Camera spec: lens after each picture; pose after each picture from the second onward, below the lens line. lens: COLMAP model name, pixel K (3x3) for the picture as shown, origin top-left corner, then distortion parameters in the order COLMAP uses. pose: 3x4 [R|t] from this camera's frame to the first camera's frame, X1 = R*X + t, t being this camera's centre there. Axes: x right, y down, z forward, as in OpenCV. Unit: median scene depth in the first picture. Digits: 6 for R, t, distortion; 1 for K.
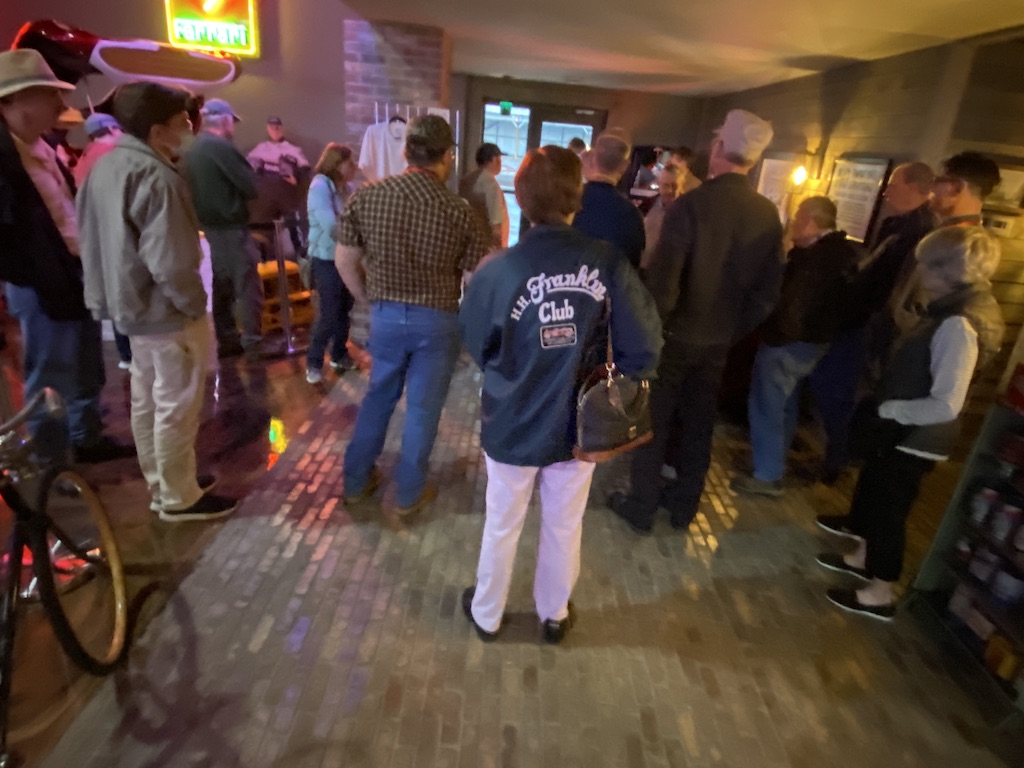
lens RADIAL K [[612.9, 0, 512.0], [0, 612.9, 384.0], [0, 0, 1]] dist [0.004169, 0.000340]
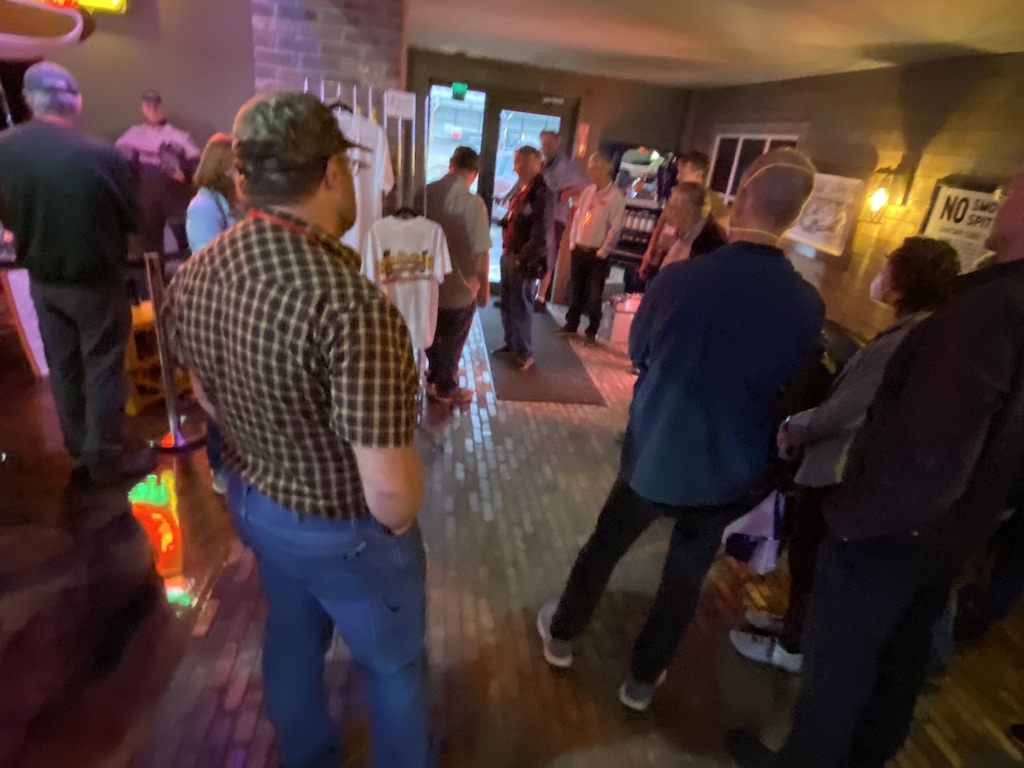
lens RADIAL K [[622.9, 0, 512.0], [0, 622.9, 384.0], [0, 0, 1]] dist [-0.010011, -0.002384]
pose [[0.990800, -0.022419, 0.133468, -0.084237], [0.019904, 0.999599, 0.020150, -0.122544], [-0.133866, -0.017308, 0.990848, 0.265250]]
